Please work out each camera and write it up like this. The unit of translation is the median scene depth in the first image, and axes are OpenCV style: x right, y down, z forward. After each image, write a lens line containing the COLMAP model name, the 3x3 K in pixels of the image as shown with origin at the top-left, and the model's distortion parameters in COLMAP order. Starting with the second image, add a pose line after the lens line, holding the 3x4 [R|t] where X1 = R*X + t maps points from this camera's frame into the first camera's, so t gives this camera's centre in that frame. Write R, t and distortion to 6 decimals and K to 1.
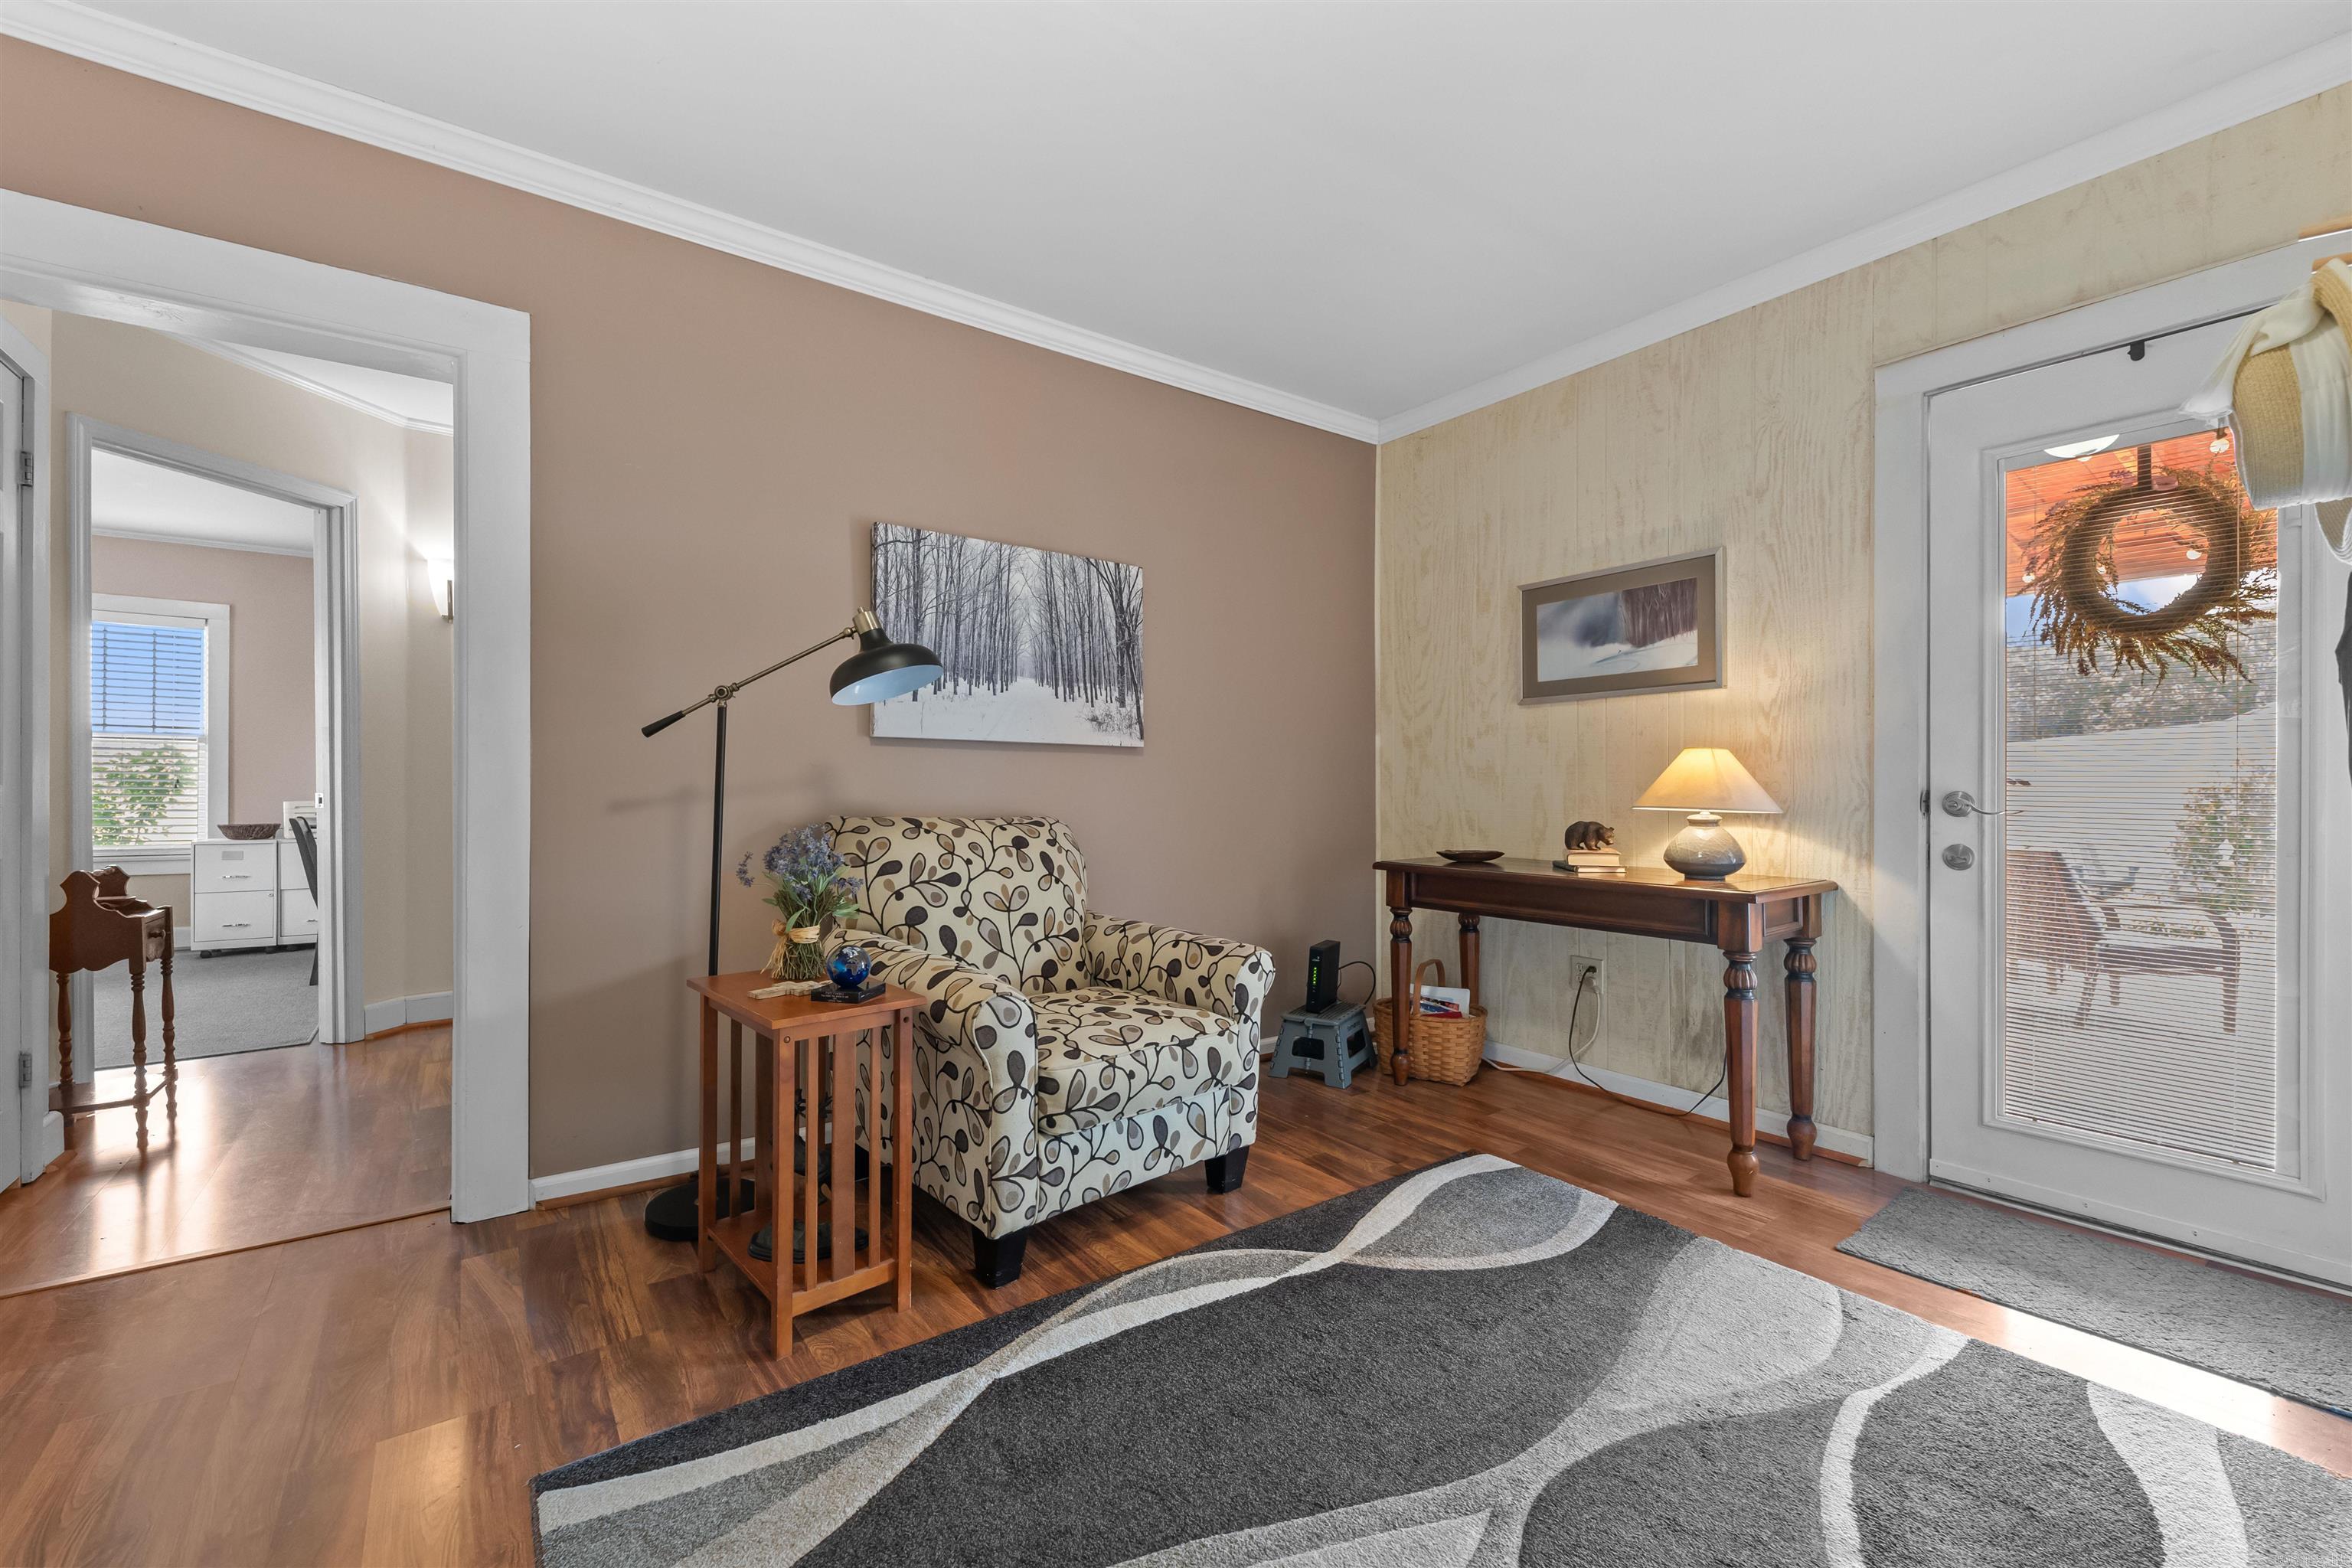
lens RADIAL K [[976.9, 0, 1176.0], [0, 976.9, 784.0], [0, 0, 1]] dist [0.001077, 0.000312]
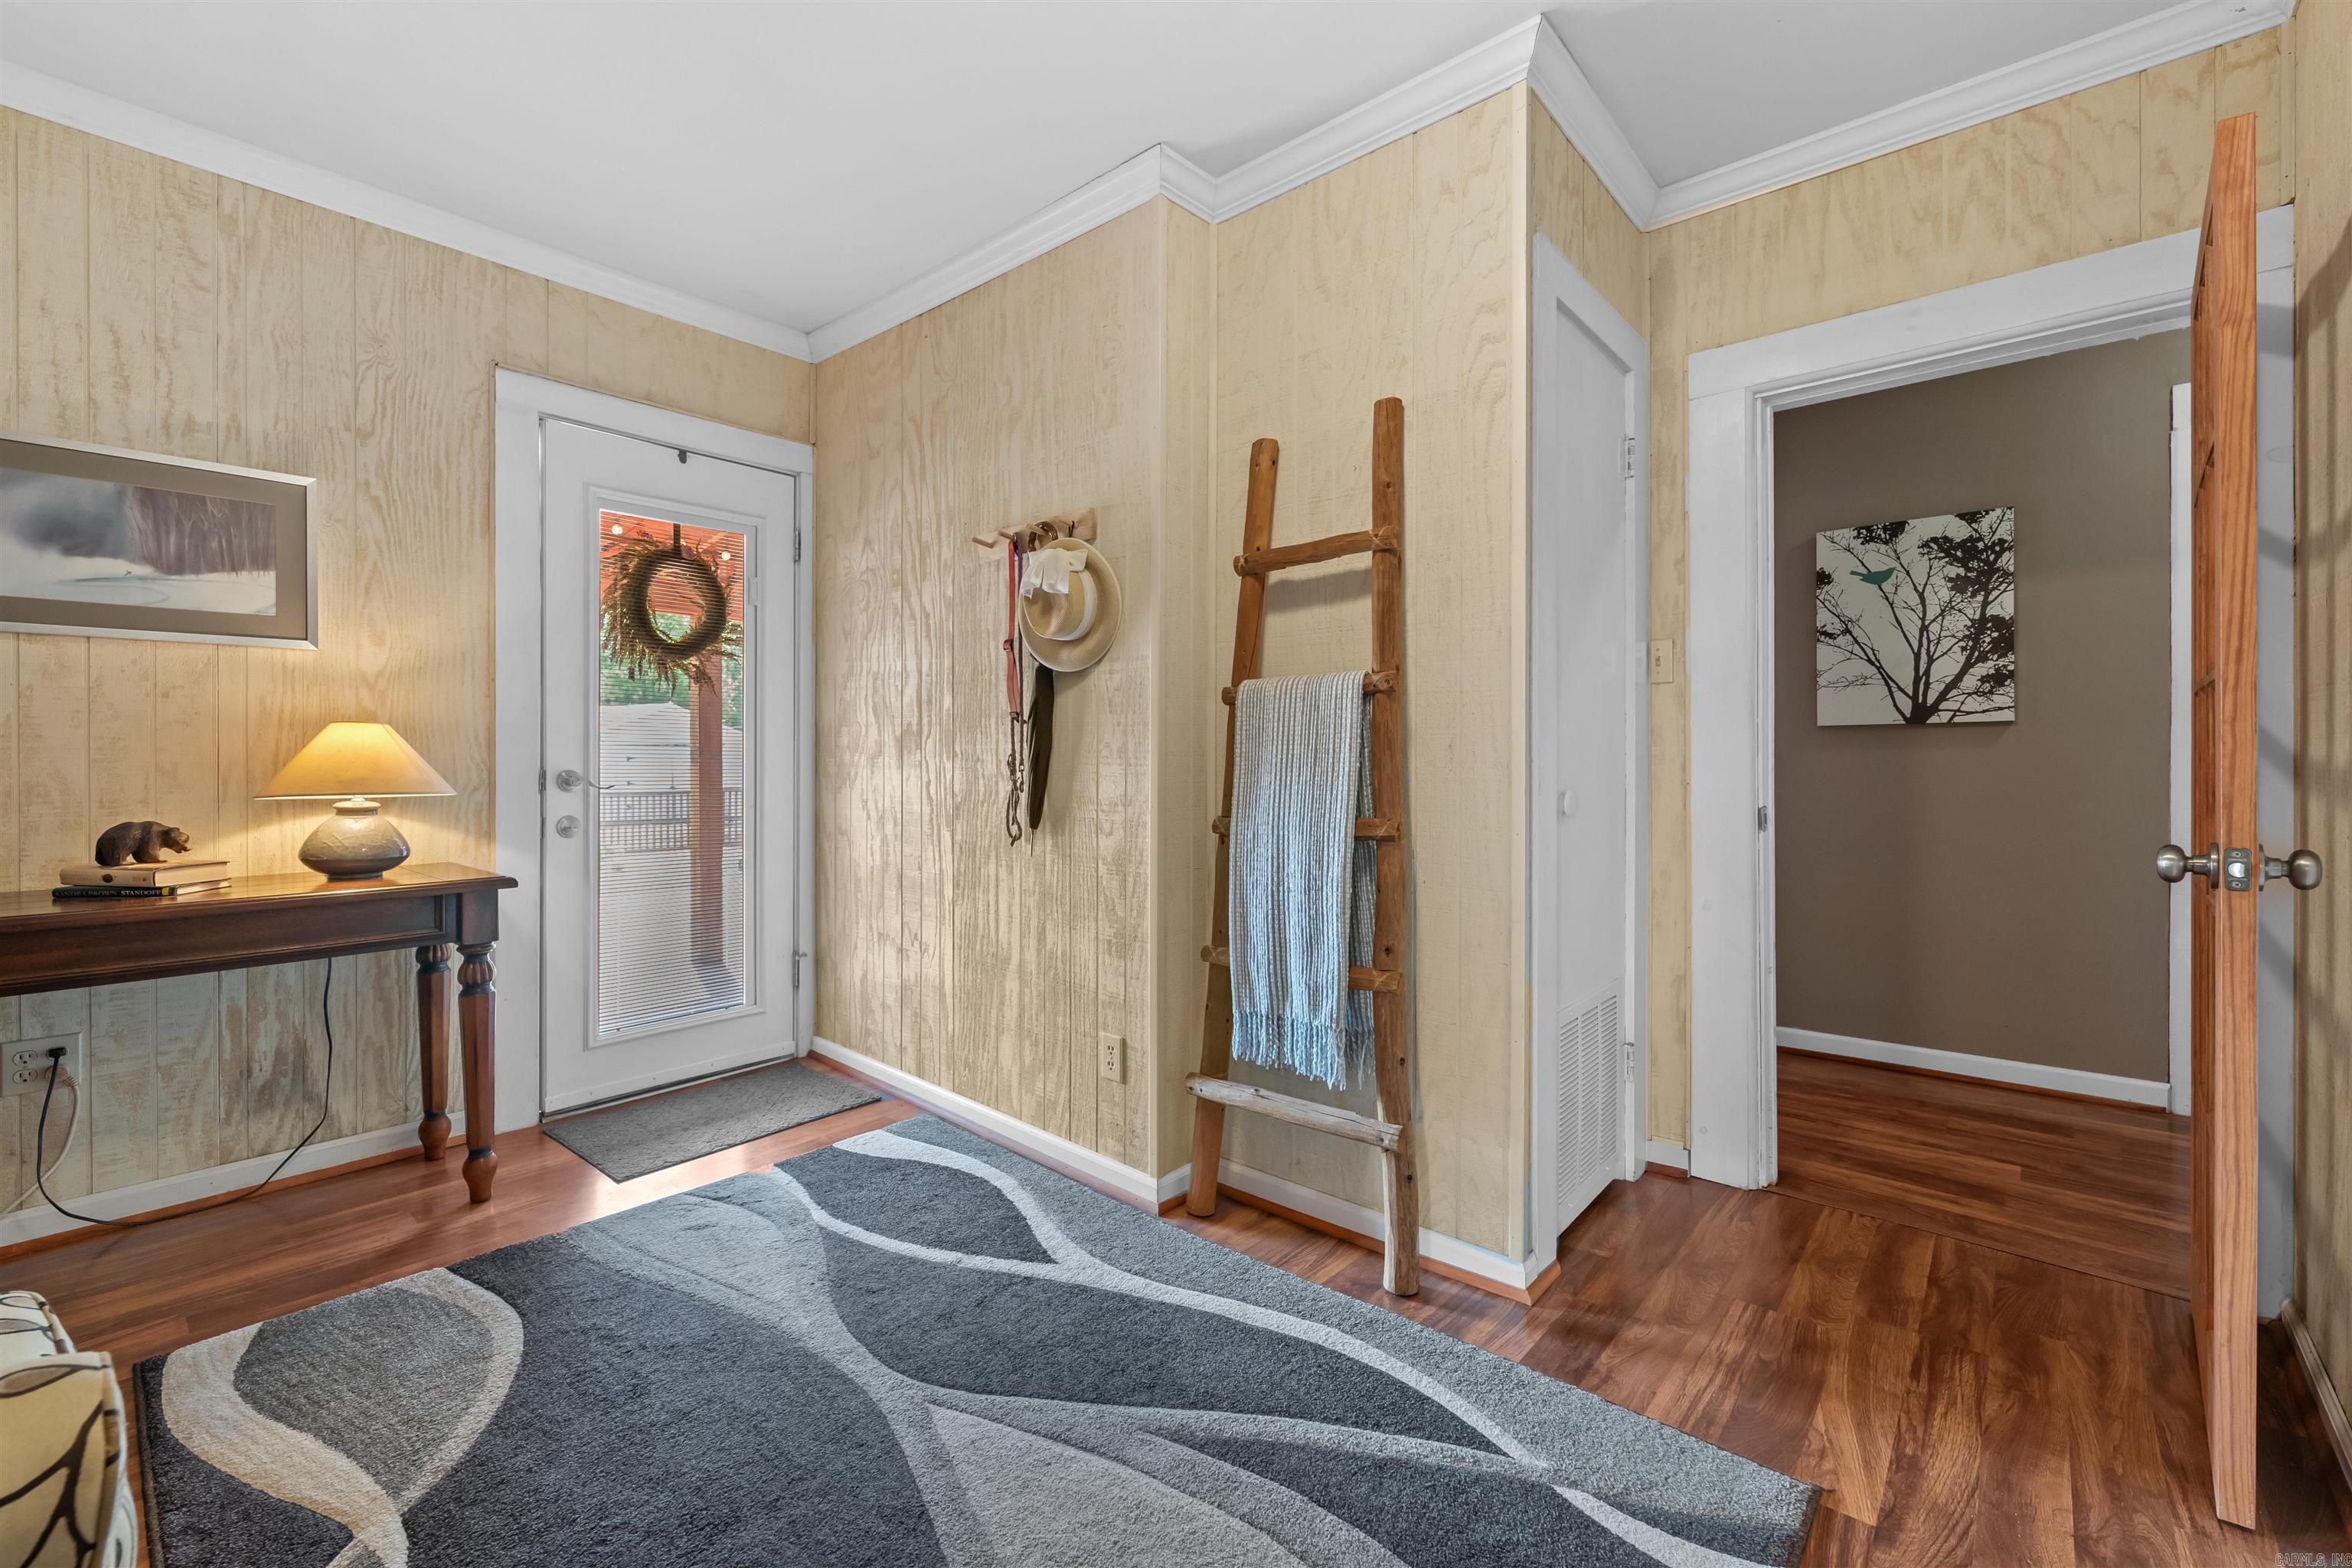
lens RADIAL K [[978.6, 0, 1168.9], [0, 978.6, 759.3], [0, 0, 1]] dist [0.001994, -0.000225]
pose [[-0.217567, 0.003587, 0.976039, -0.492680], [0.004213, 0.999987, -0.002736, 0.000715], [-0.976036, 0.003517, -0.217579, 0.565171]]
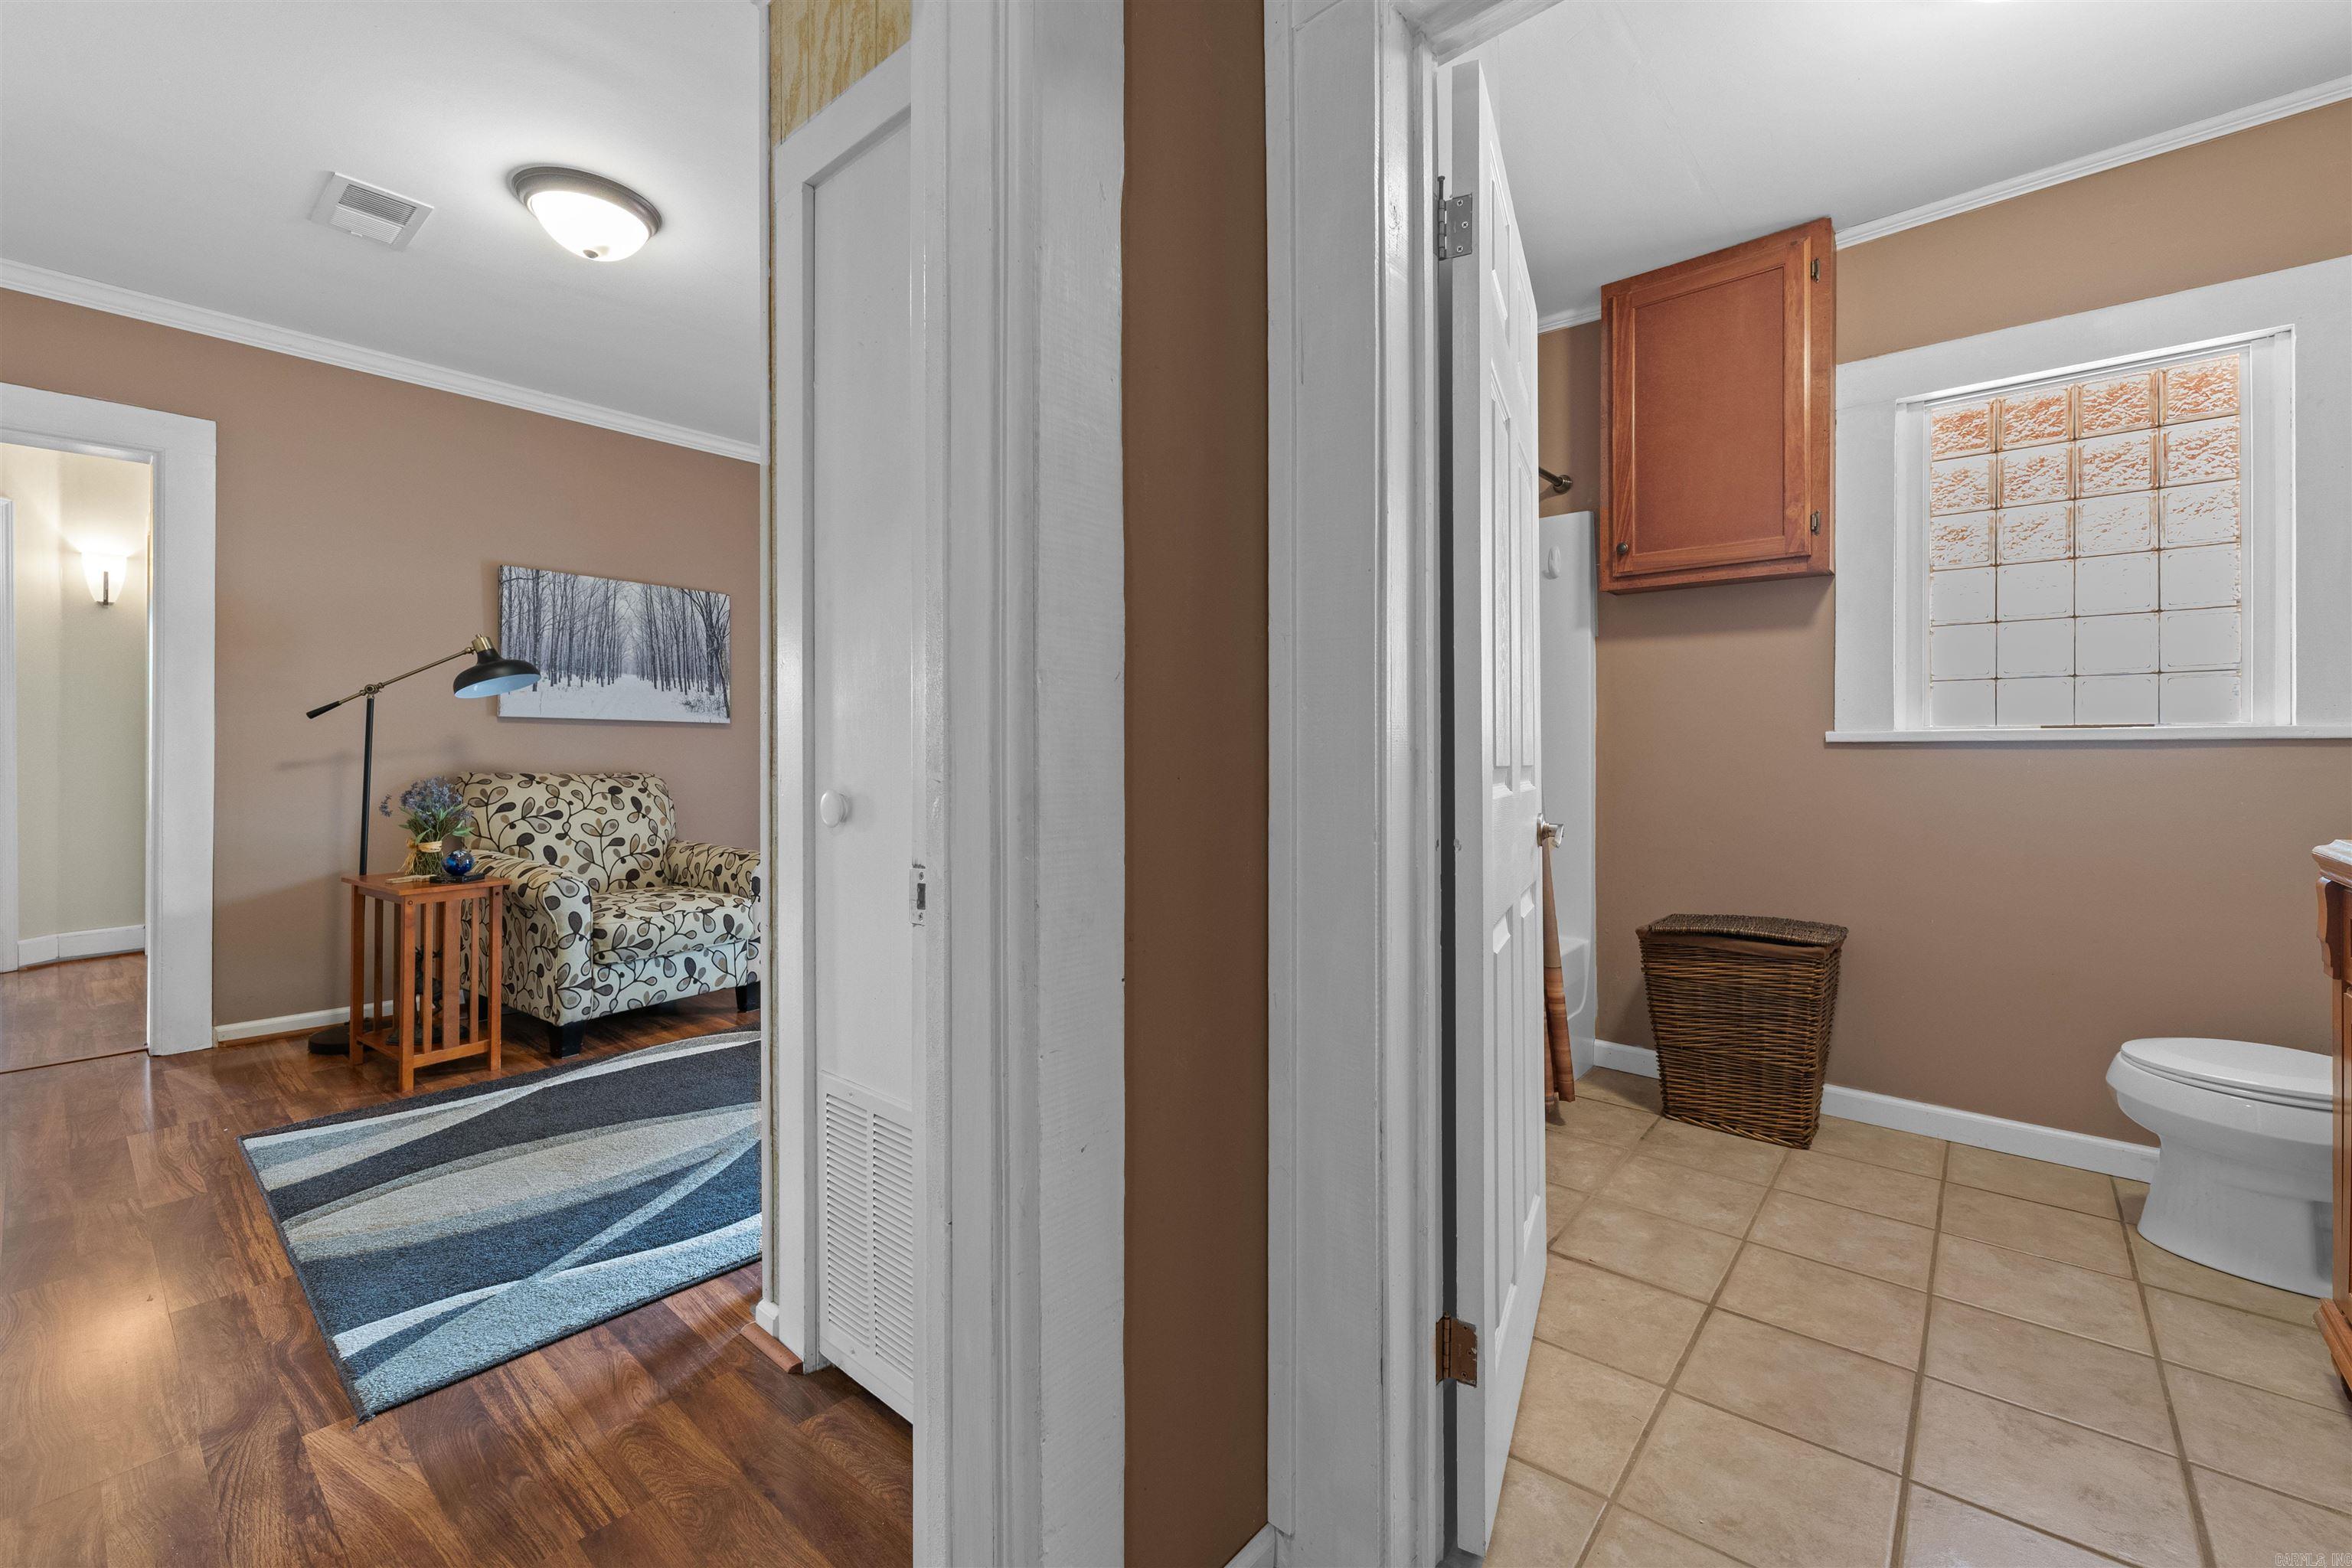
lens RADIAL K [[965.7, 0, 1183.4], [0, 965.7, 741.0], [0, 0, 1]] dist [0.001195, -0.000372]
pose [[0.970030, 0.002814, 0.242969, 0.343898], [-0.001506, 0.999983, -0.005568, -0.007185], [-0.242981, 0.005036, 0.970018, -0.661114]]
